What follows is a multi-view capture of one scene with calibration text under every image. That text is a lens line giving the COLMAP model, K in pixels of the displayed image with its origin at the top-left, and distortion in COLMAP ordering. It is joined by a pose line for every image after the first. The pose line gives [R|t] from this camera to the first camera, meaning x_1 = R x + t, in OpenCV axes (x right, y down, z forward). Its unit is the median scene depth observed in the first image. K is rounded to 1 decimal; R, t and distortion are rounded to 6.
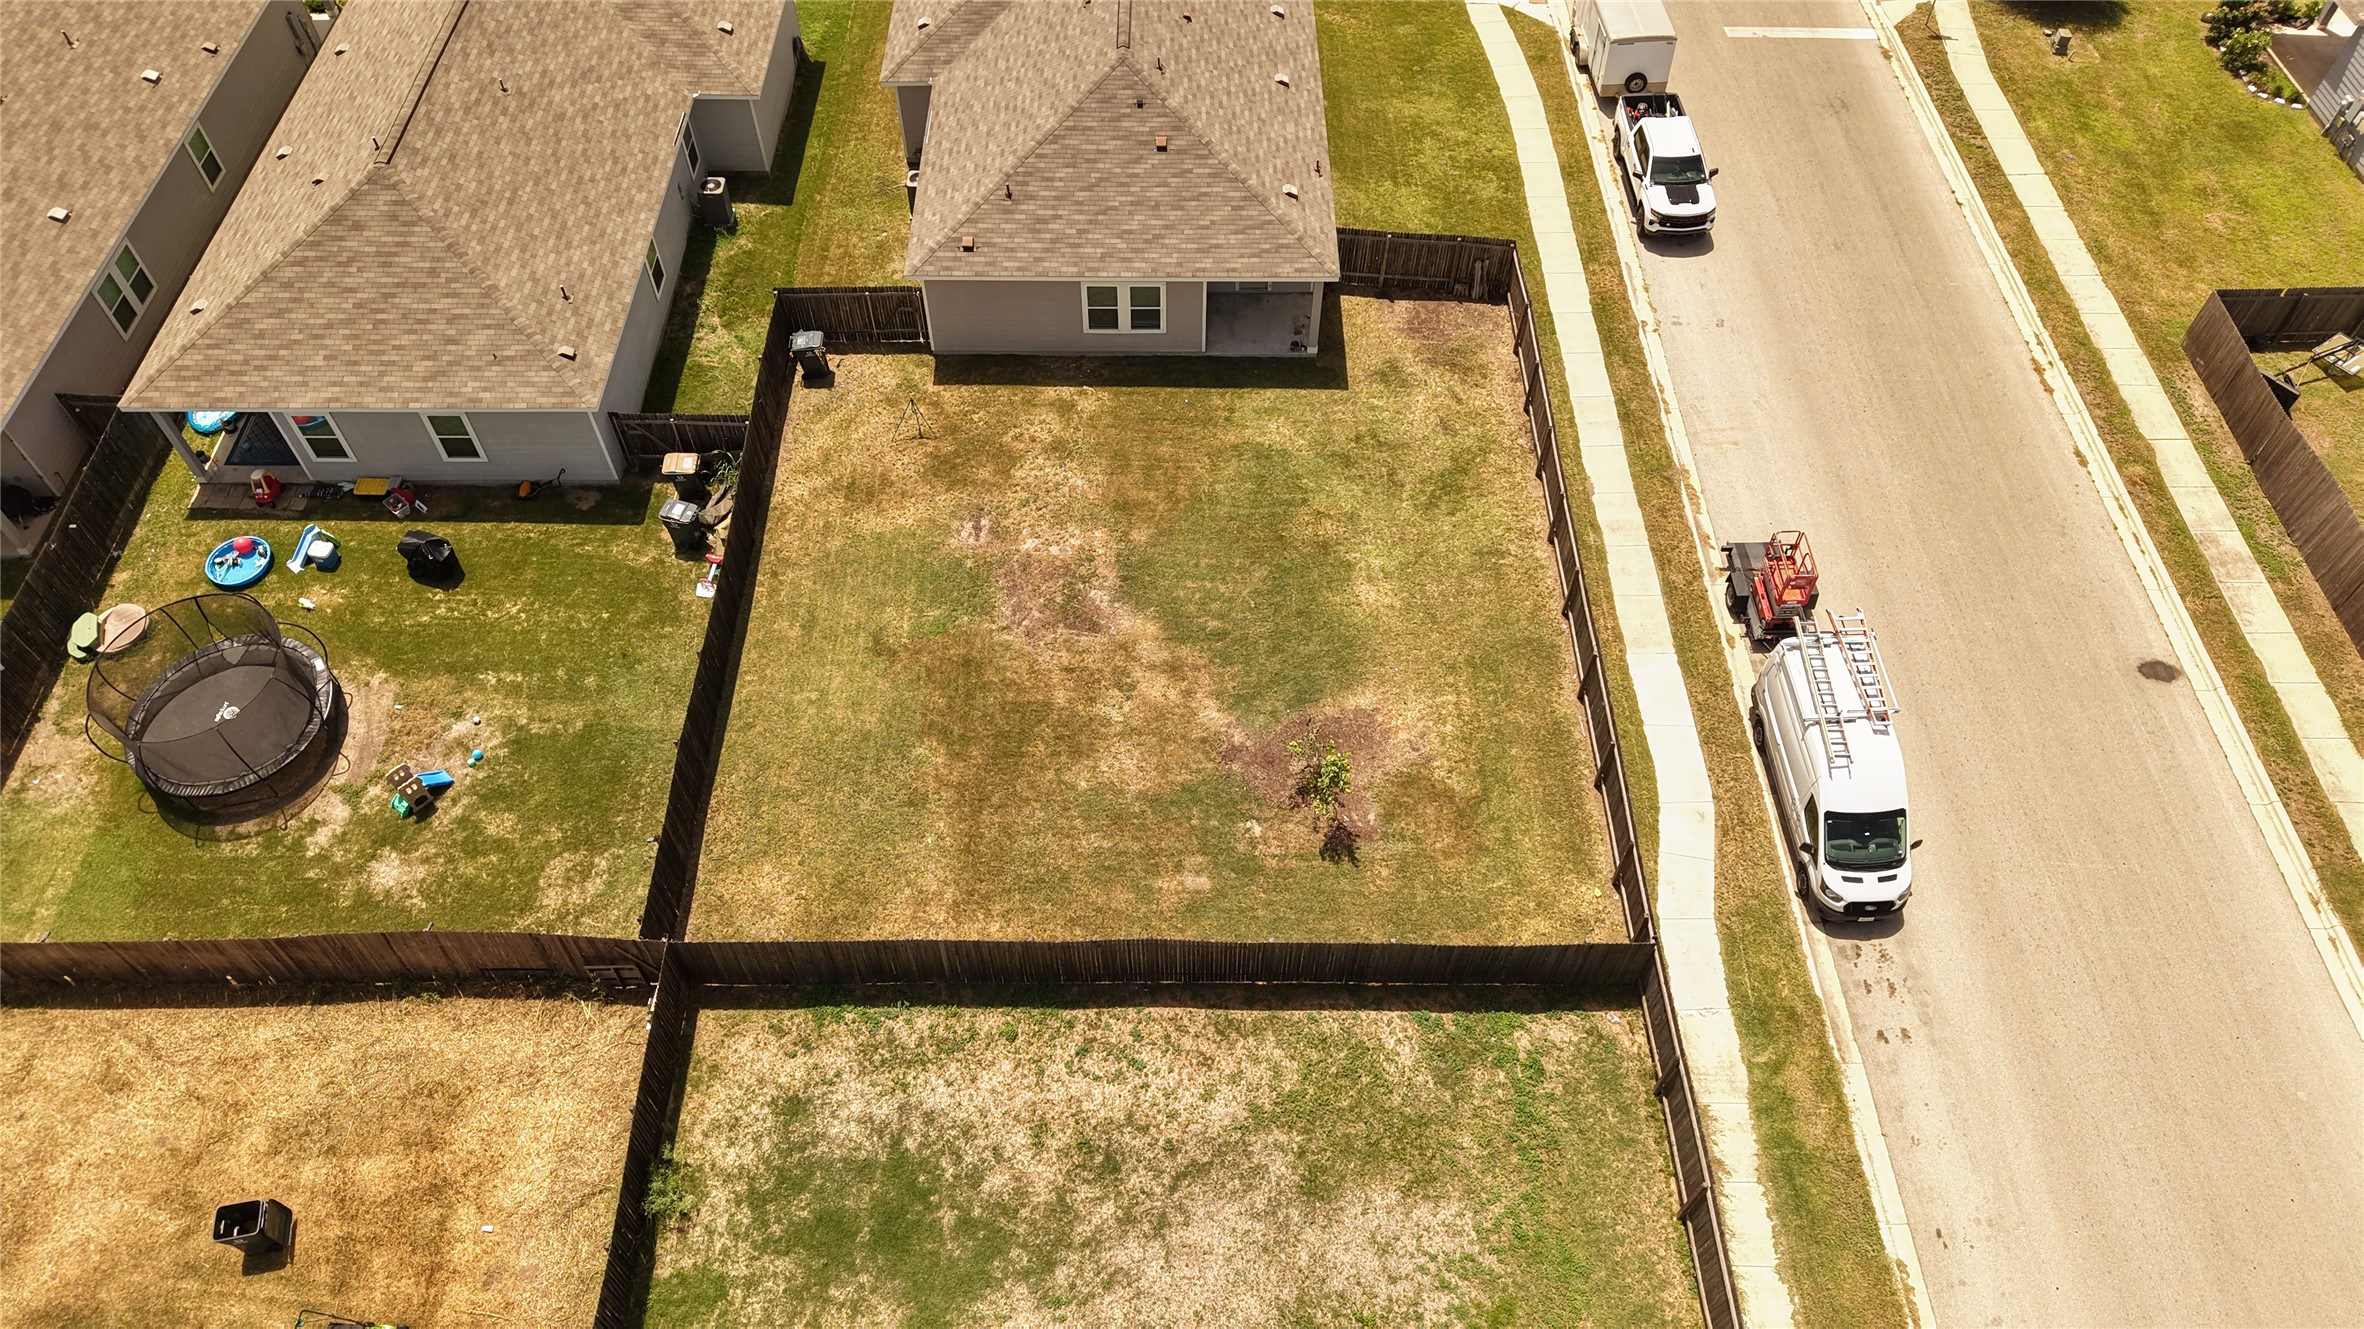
lens RADIAL K [[1573.3, 0, 1182.0], [0, 1573.3, 664.5], [0, 0, 1]] dist [0.033061, -0.033497]
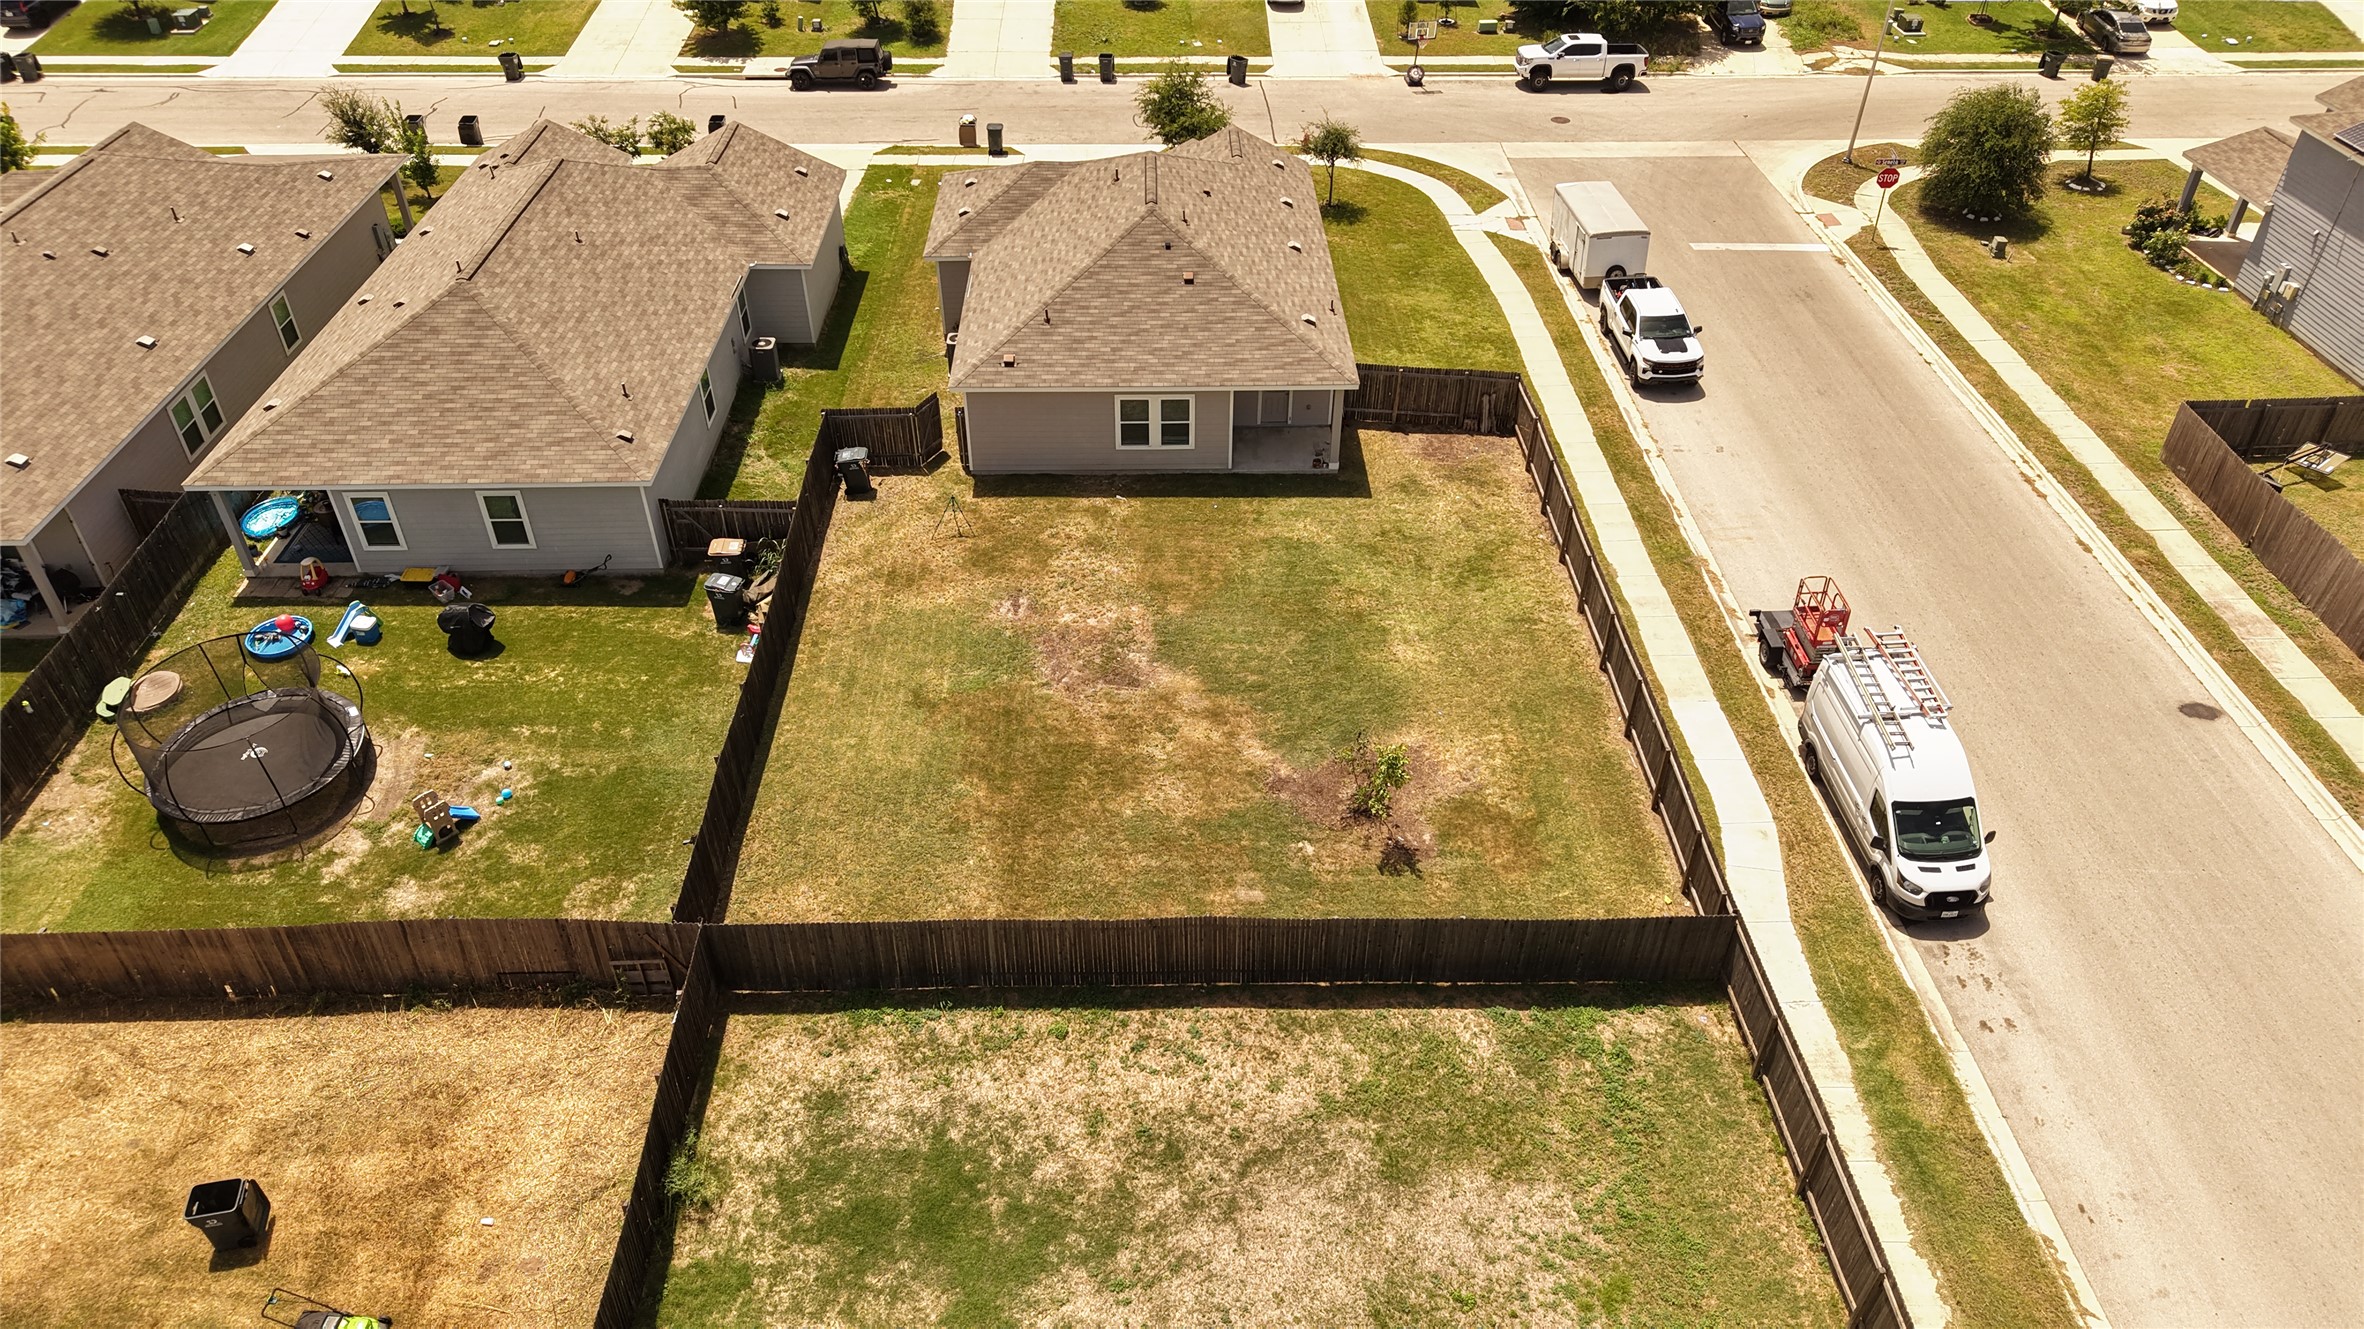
lens RADIAL K [[1573.3, 0, 1182.0], [0, 1573.3, 664.5], [0, 0, 1]] dist [0.033061, -0.033497]
pose [[0.999825, -0.013166, 0.013273, -0.039999], [0.016152, 0.965835, -0.258654, 0.231275], [-0.009414, 0.258823, 0.965879, 0.033199]]
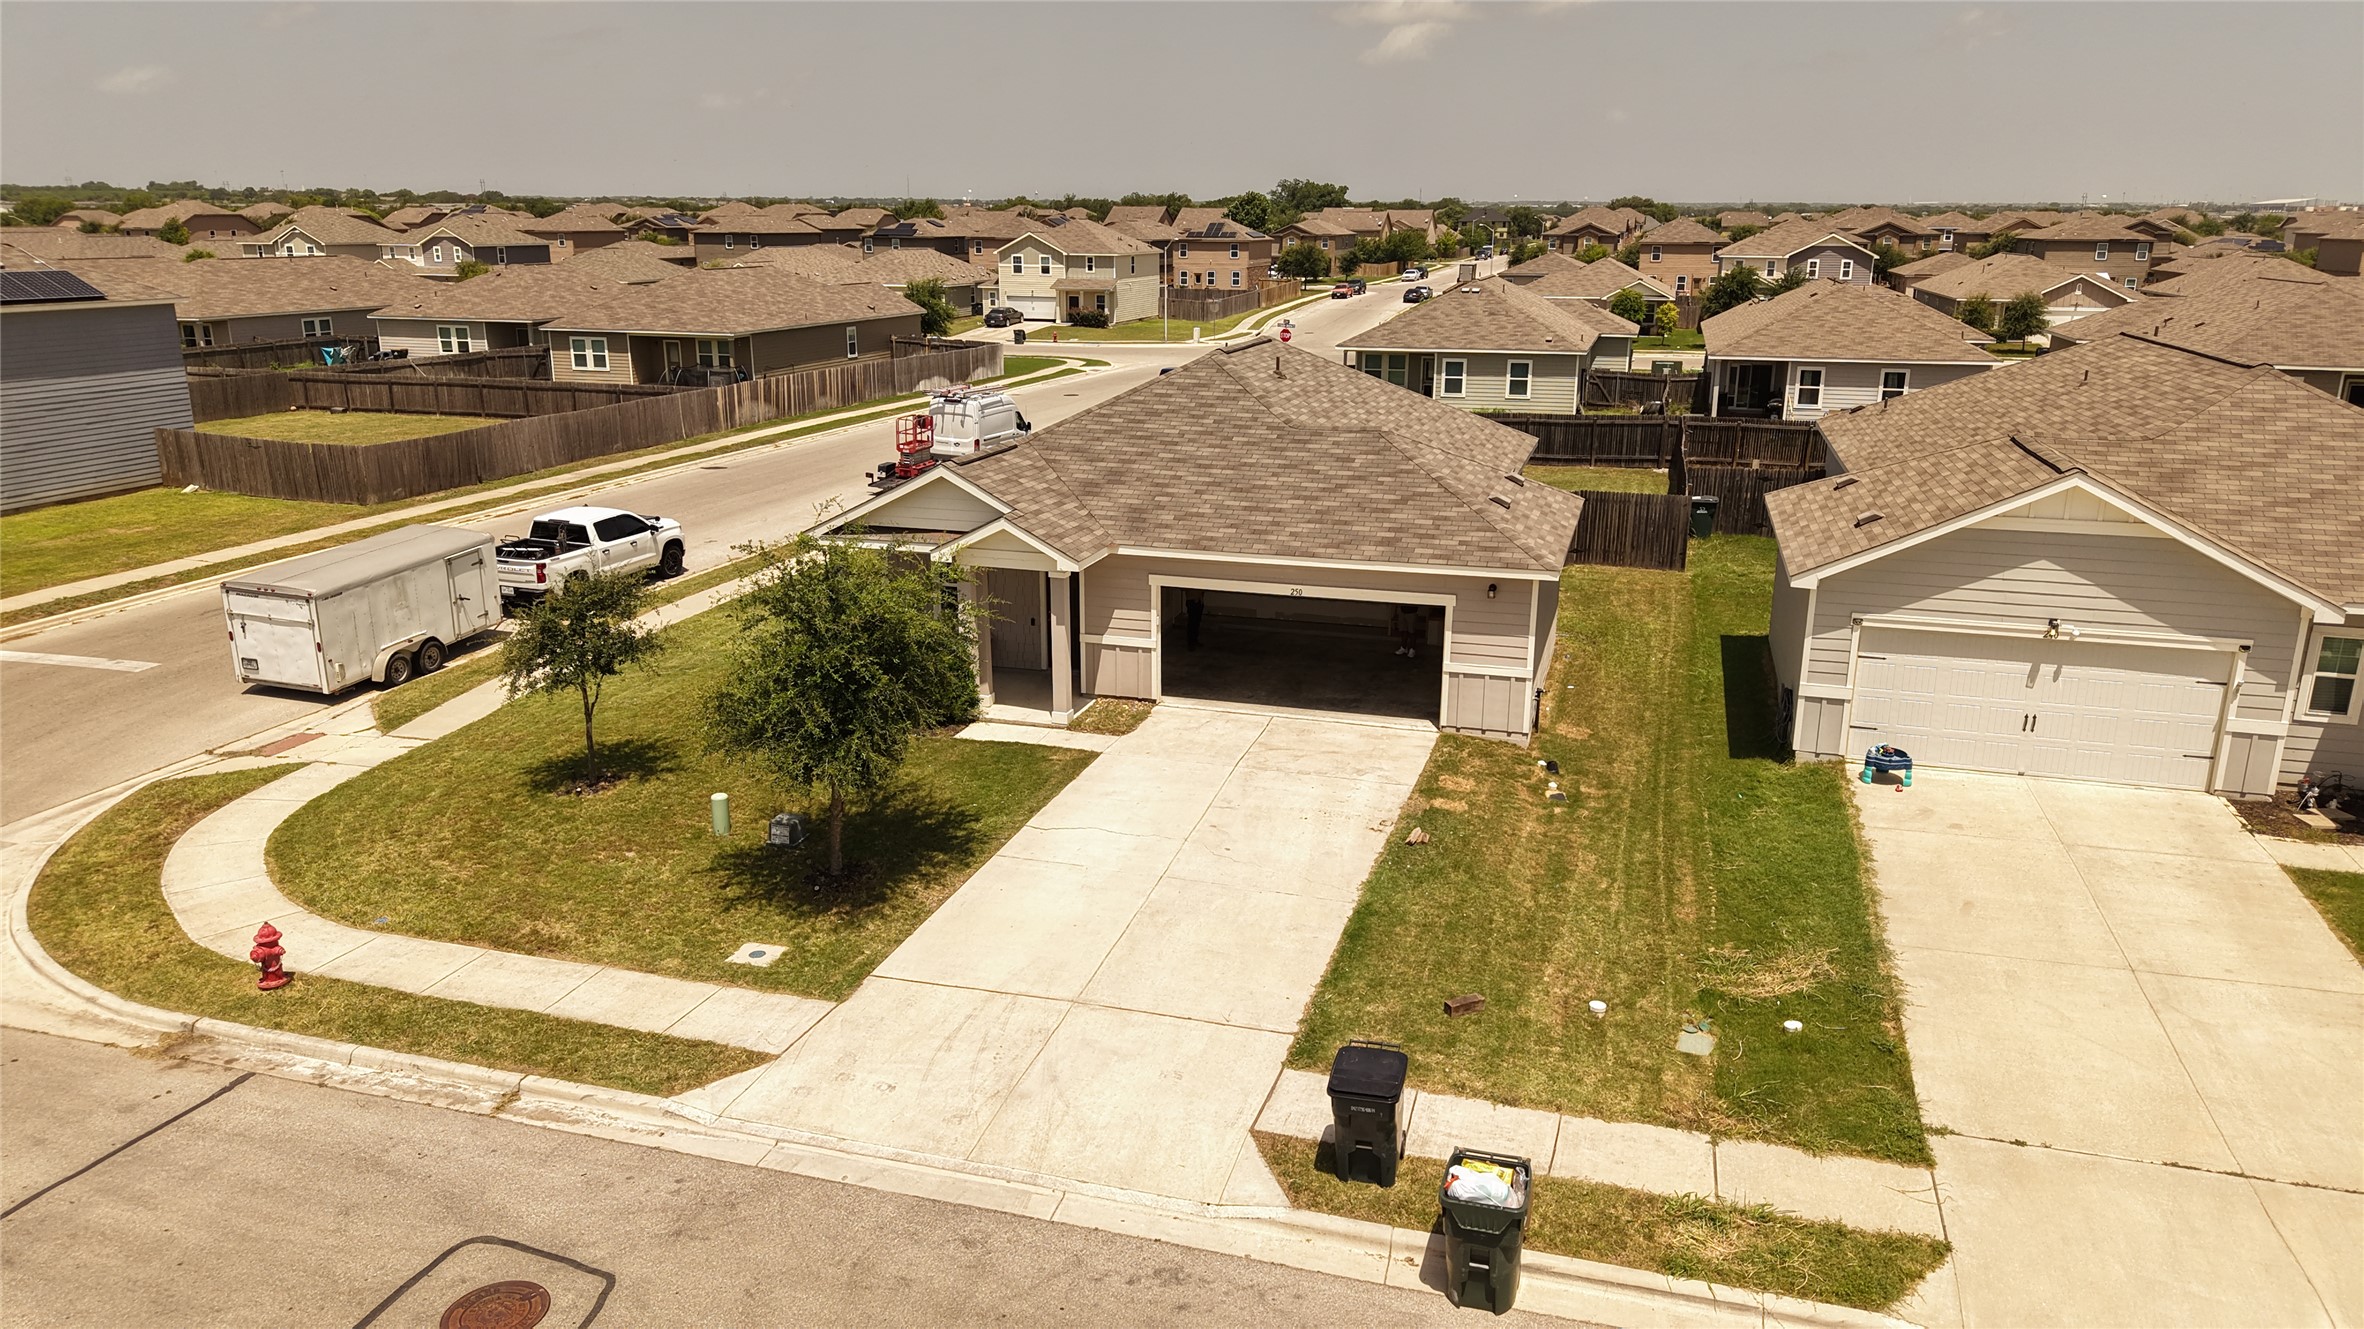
lens RADIAL K [[1573.3, 0, 1182.0], [0, 1573.3, 664.5], [0, 0, 1]] dist [0.033061, -0.033497]
pose [[-0.955406, -0.085870, 0.282535, -0.280603], [0.231972, 0.373803, 0.898032, -1.243133], [-0.182727, 0.923525, -0.337214, 1.665472]]
